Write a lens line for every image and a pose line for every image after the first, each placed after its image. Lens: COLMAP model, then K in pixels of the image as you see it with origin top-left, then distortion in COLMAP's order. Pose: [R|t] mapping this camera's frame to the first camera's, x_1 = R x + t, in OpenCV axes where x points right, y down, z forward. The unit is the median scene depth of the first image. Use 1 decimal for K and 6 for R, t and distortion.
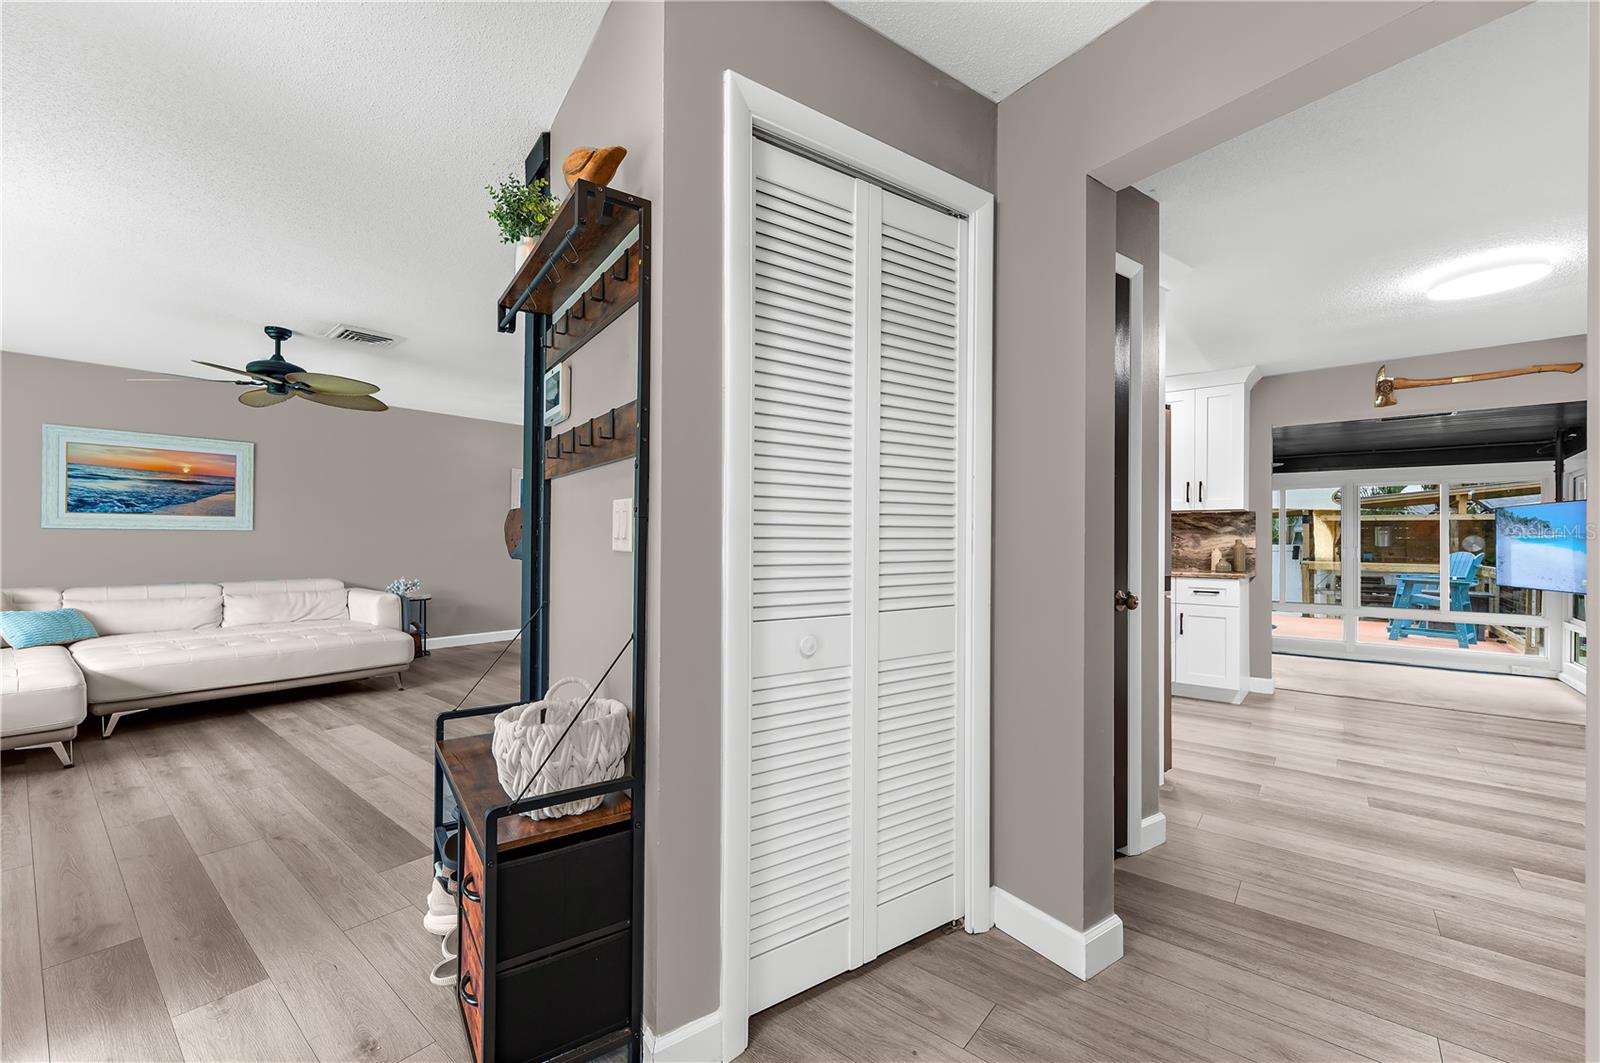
lens RADIAL K [[650.1, 0, 795.3], [0, 650.1, 538.0], [0, 0, 1]] dist [0.009039, -0.002656]
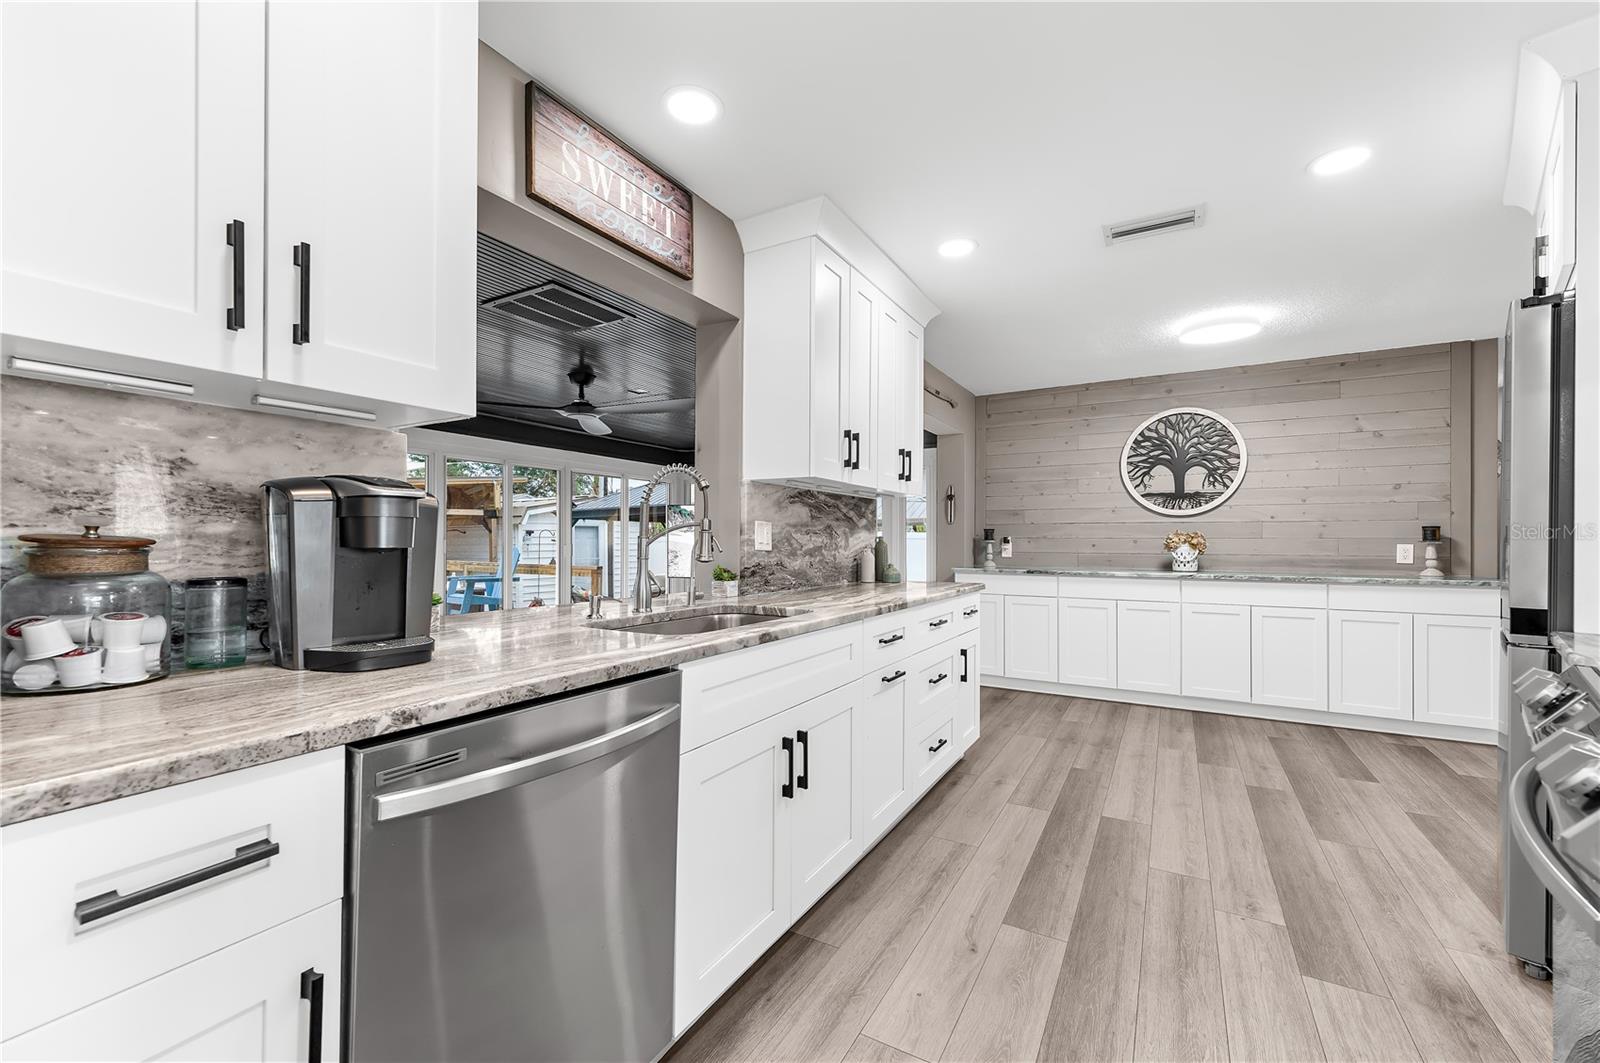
lens RADIAL K [[650.1, 0, 795.3], [0, 650.1, 538.0], [0, 0, 1]] dist [0.009039, -0.002656]
pose [[-0.165668, -0.004752, 0.986170, -0.023962], [-0.010947, 0.999936, 0.002979, 0.002603], [-0.986121, -0.010302, -0.165709, 1.219988]]
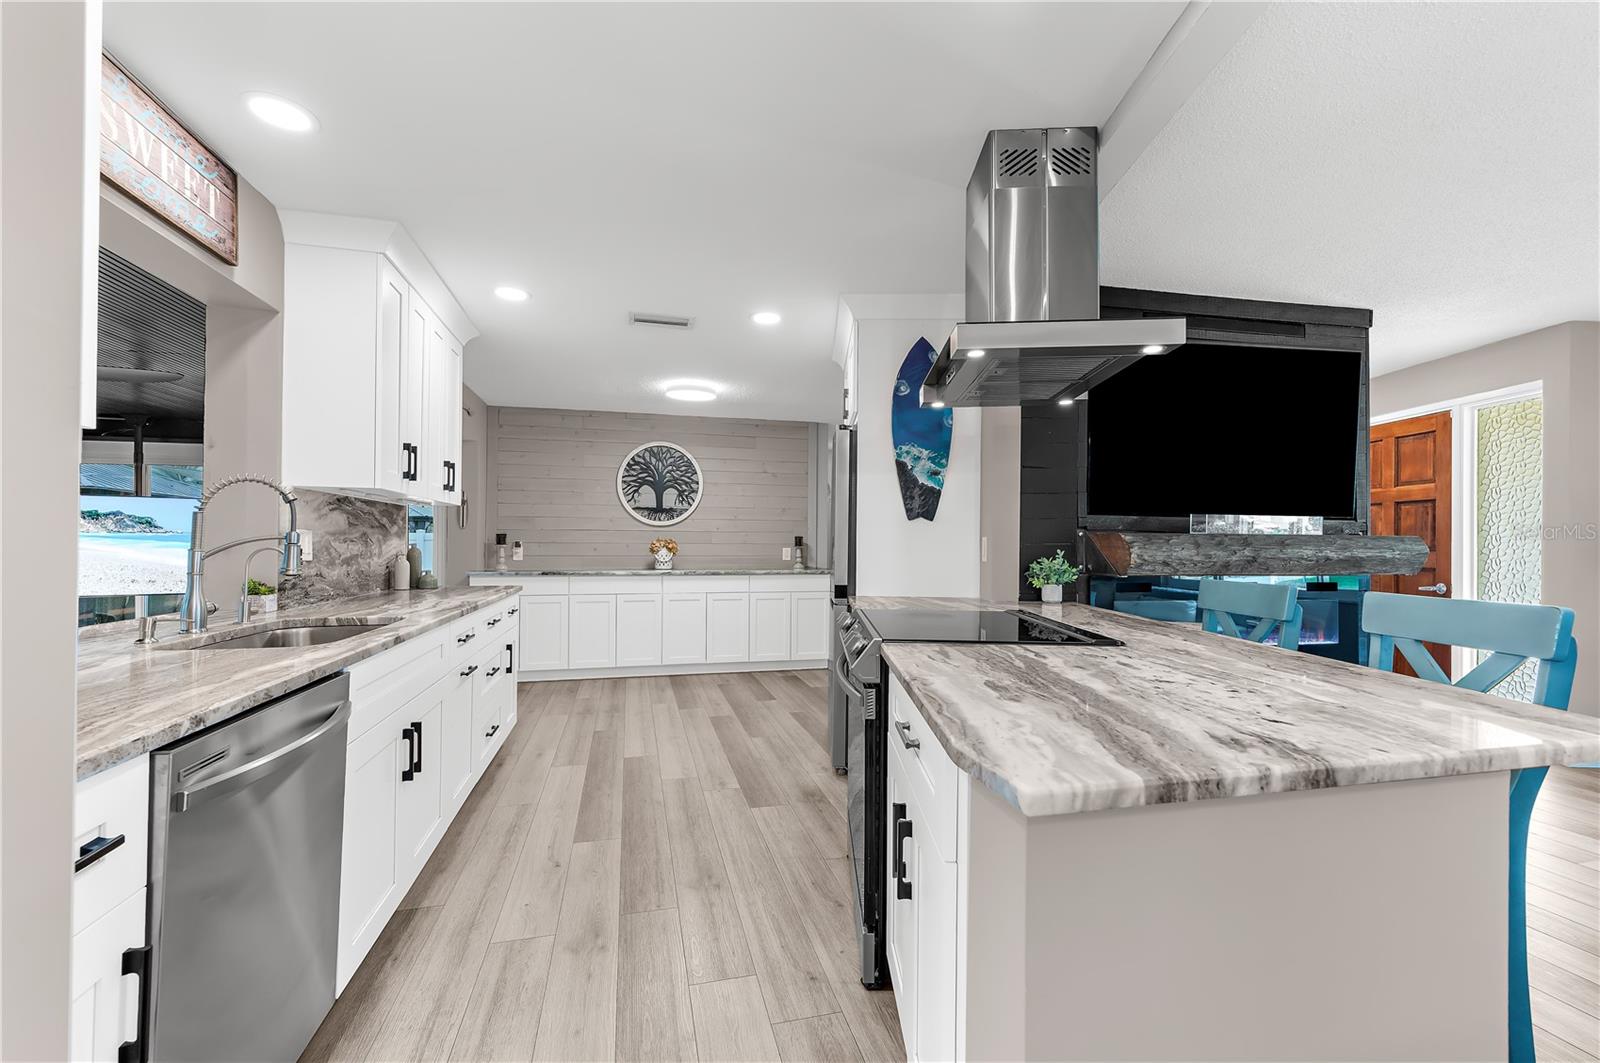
lens RADIAL K [[650.1, 0, 795.3], [0, 650.1, 538.0], [0, 0, 1]] dist [0.009039, -0.002656]
pose [[-0.808992, -0.008799, 0.587753, -0.100515], [-0.016570, 0.999832, -0.007839, -0.005448], [-0.587585, -0.016081, -0.809002, 1.347156]]
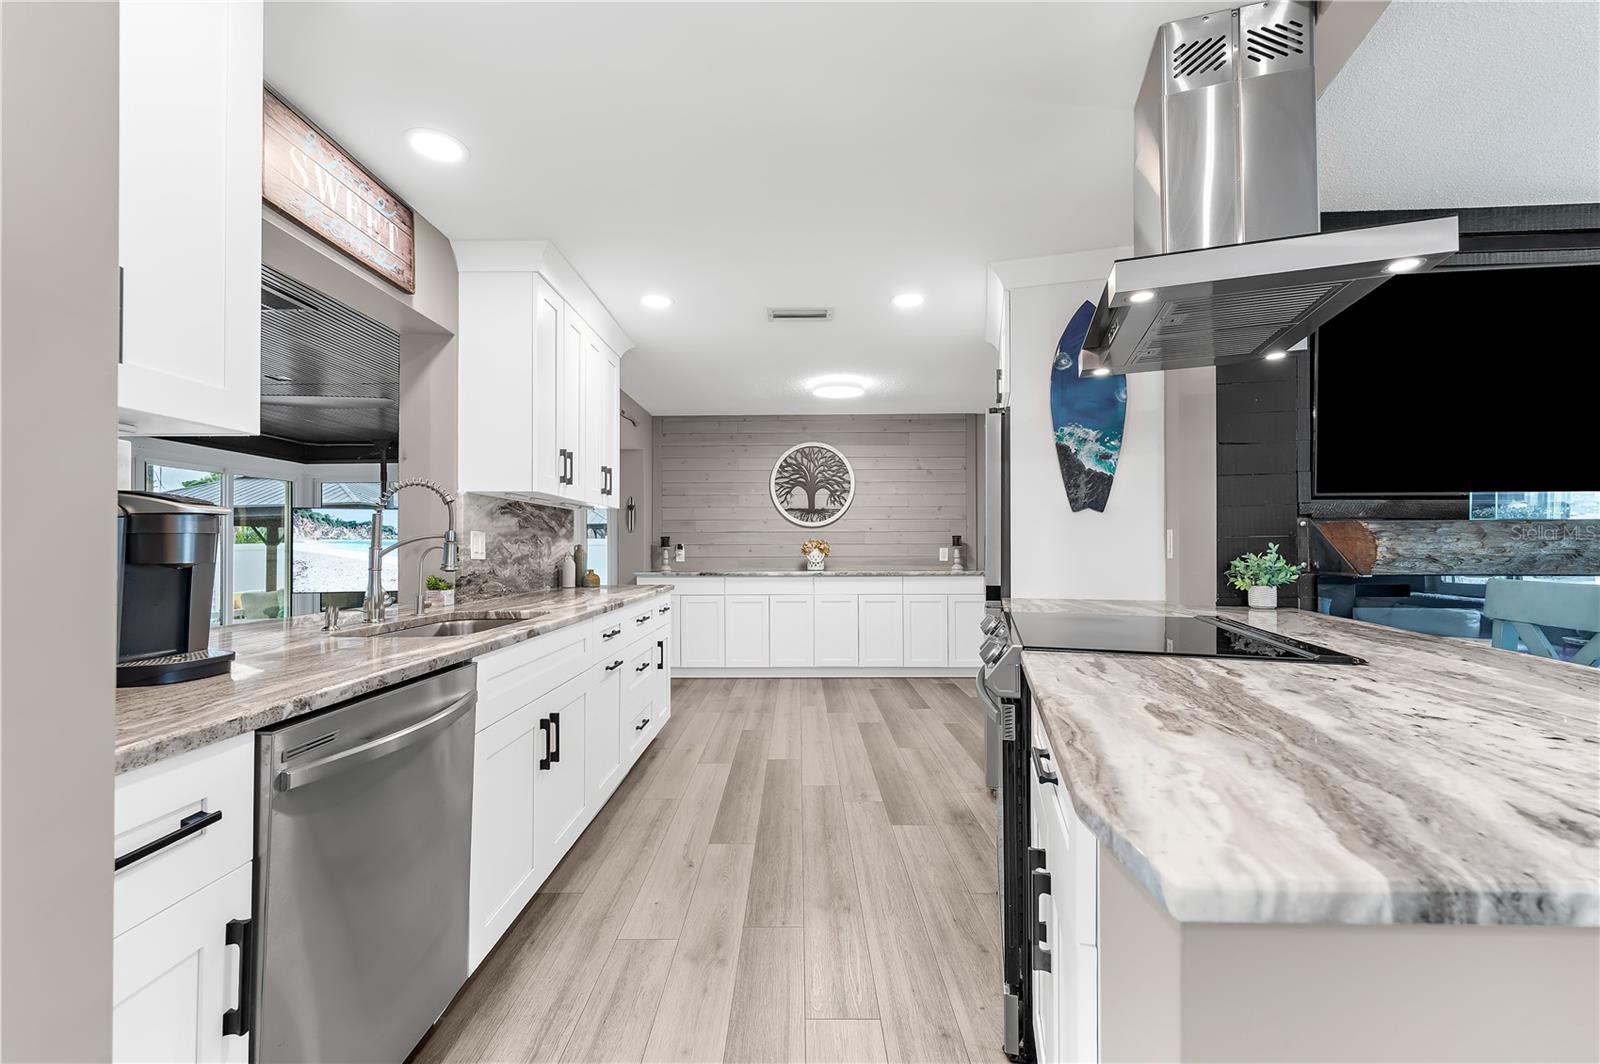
lens RADIAL K [[650.1, 0, 795.3], [0, 650.1, 538.5], [0, 0, 1]] dist [0.009039, -0.002656]
pose [[-0.634854, 0.003033, 0.772627, -0.095677], [-0.006756, 0.999932, -0.009477, 0.000141], [-0.772603, -0.011237, -0.634790, 1.303465]]
